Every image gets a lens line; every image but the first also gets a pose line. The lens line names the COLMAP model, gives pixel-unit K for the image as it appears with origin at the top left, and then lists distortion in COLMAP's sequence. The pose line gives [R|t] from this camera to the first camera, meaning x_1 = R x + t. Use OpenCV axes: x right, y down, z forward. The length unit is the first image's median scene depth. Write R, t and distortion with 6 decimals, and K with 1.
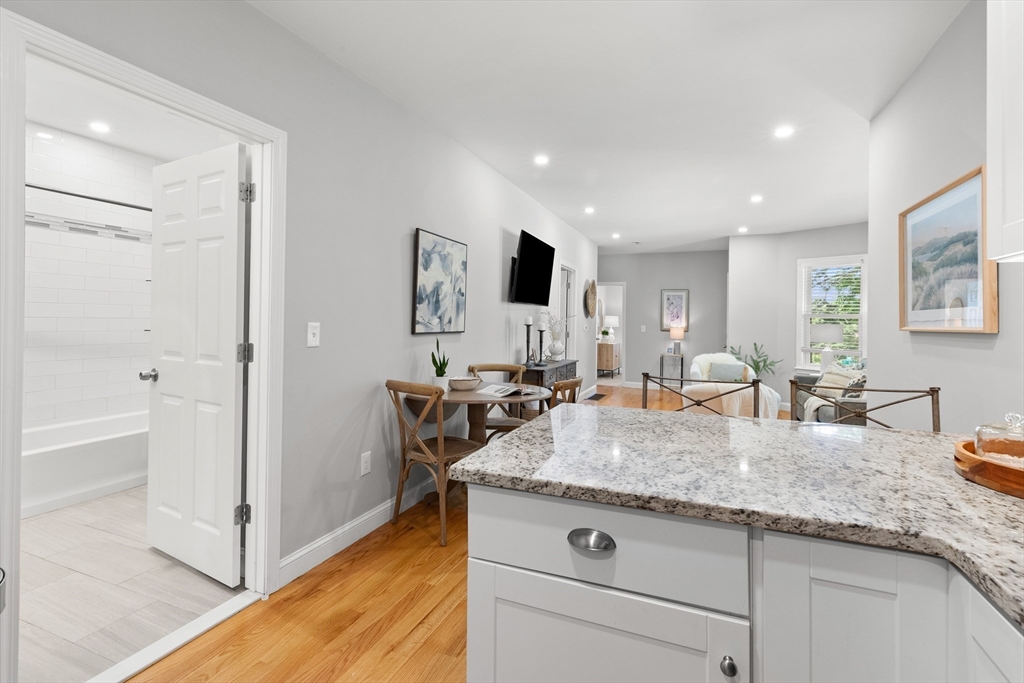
lens RADIAL K [[475.7, 0, 517.6], [0, 475.7, 311.2], [0, 0, 1]] dist [0.007320, -0.000493]
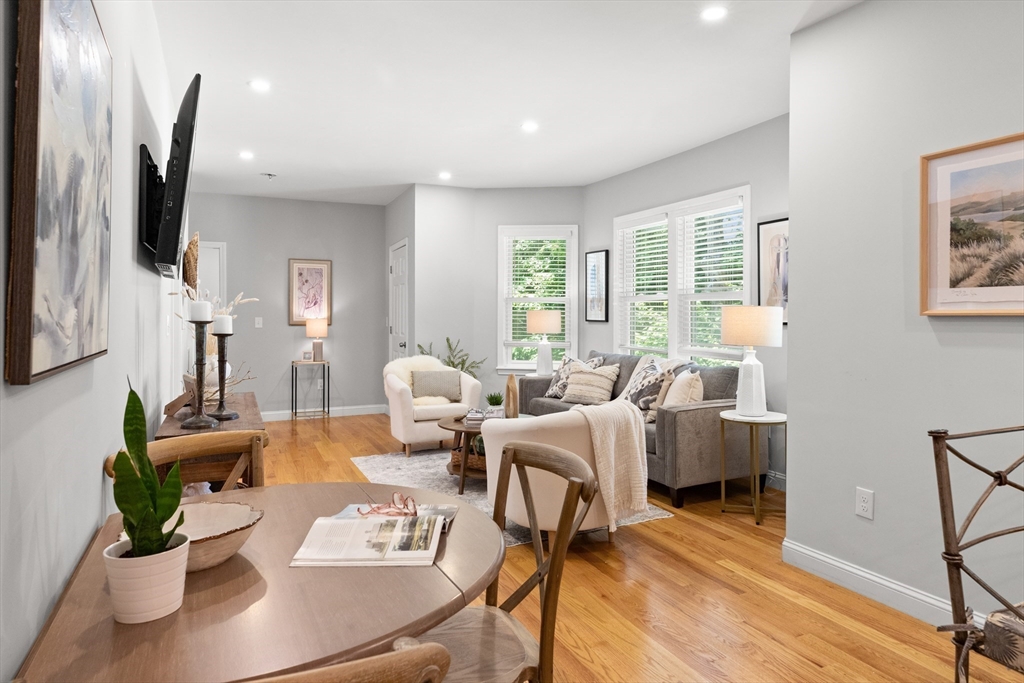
lens RADIAL K [[618.8, 0, 521.7], [0, 618.8, 310.9], [0, 0, 1]] dist [0.002948, 0.007130]
pose [[0.671080, -0.015796, 0.741217, -0.237744], [-0.001404, 0.999744, 0.022577, 0.009124], [-0.741384, -0.016191, 0.670886, 0.582883]]
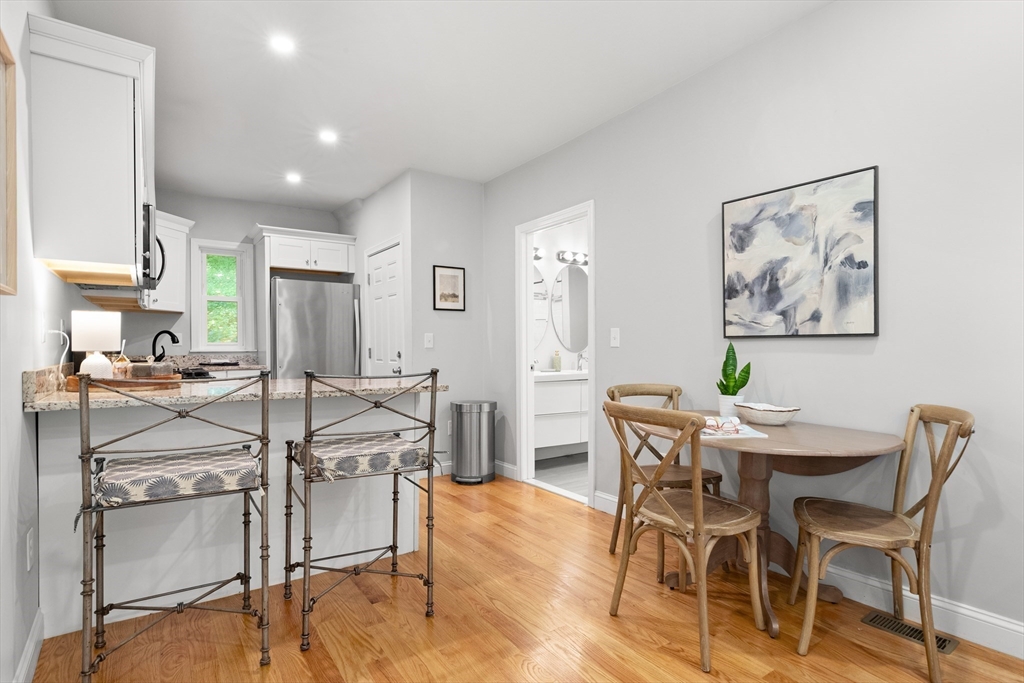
lens RADIAL K [[530.5, 0, 524.2], [0, 530.5, 357.3], [0, 0, 1]] dist [-0.002657, 0.001032]
pose [[-0.535183, -0.004063, -0.844726, 0.617867], [0.004276, 0.999963, -0.007519, 0.075116], [0.844725, -0.007636, -0.535146, 1.043186]]
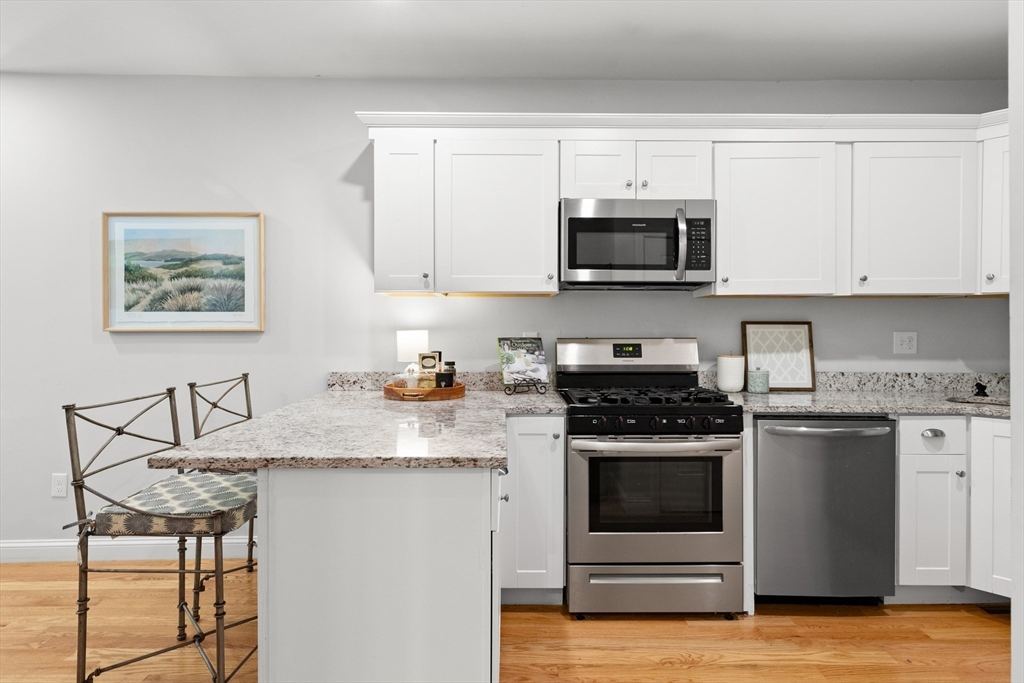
lens RADIAL K [[549.7, 0, 513.6], [0, 549.7, 335.2], [0, 0, 1]] dist [0.002399, 0.000927]
pose [[-0.387561, -0.027103, 0.921446, -0.416609], [-0.026007, 0.999491, 0.018460, 0.003837], [-0.921477, -0.016810, -0.388069, 0.472446]]
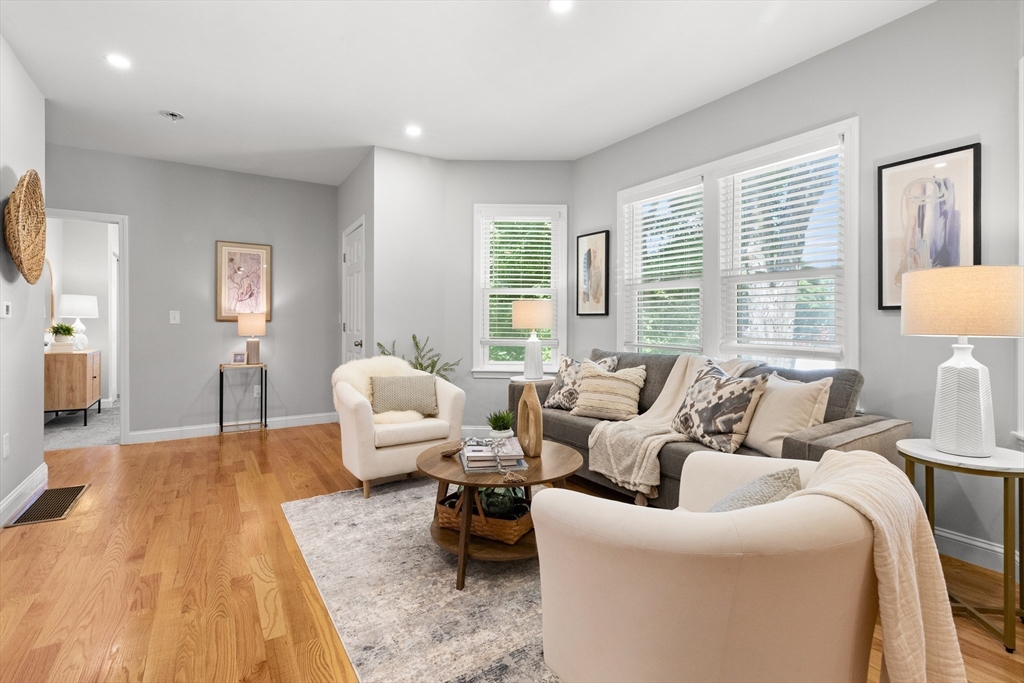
lens RADIAL K [[475.7, 0, 515.8], [0, 475.7, 322.5], [0, 0, 1]] dist [0.007320, -0.000493]
pose [[0.567322, -0.017351, 0.823313, 0.150360], [-0.006896, 0.999643, 0.025820, 0.068365], [-0.823467, -0.020326, 0.567000, 1.105788]]
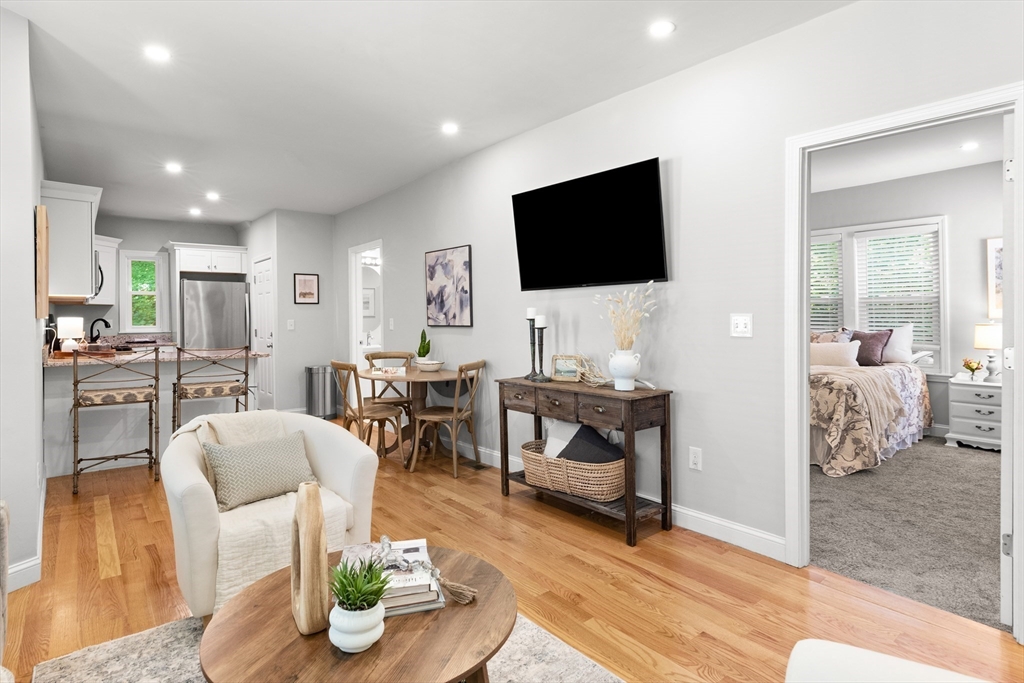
lens RADIAL K [[549.7, 0, 522.4], [0, 549.7, 321.6], [0, 0, 1]] dist [0.002399, 0.000927]
pose [[-0.471274, -0.010731, -0.881922, 0.982216], [0.013904, 0.999711, -0.019594, 0.062484], [0.881877, -0.021496, -0.470989, 1.787792]]
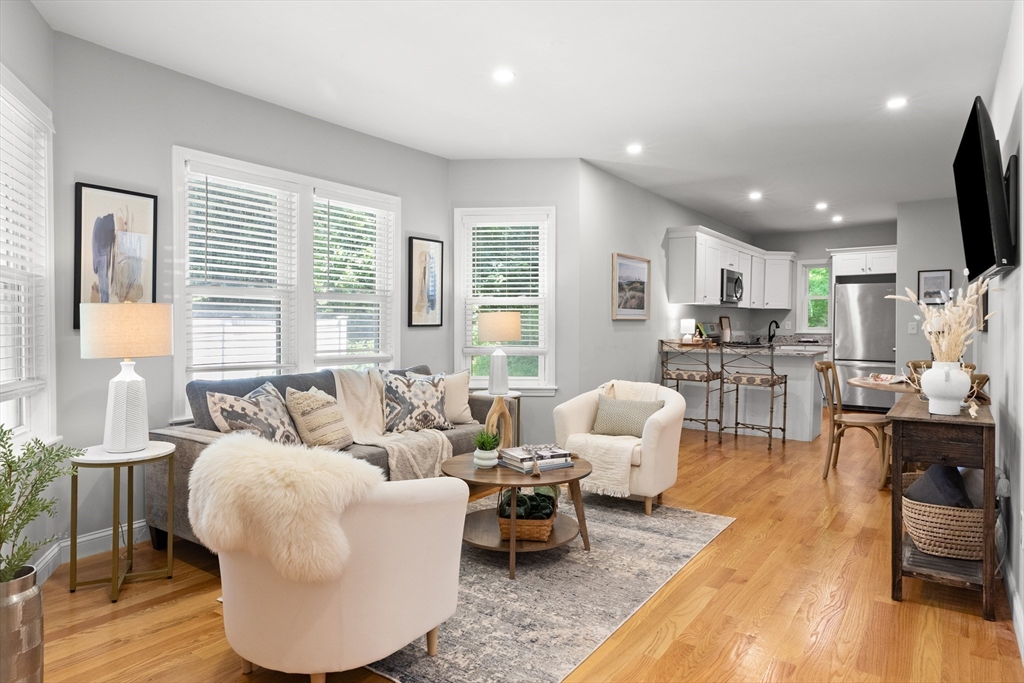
lens RADIAL K [[618.8, 0, 500.9], [0, 618.8, 335.5], [0, 0, 1]] dist [0.002948, 0.007130]
pose [[-0.971051, -0.026321, 0.237417, 0.476008], [-0.025436, 0.999653, 0.006791, 0.068656], [-0.237514, 0.000556, -0.971384, 2.383842]]
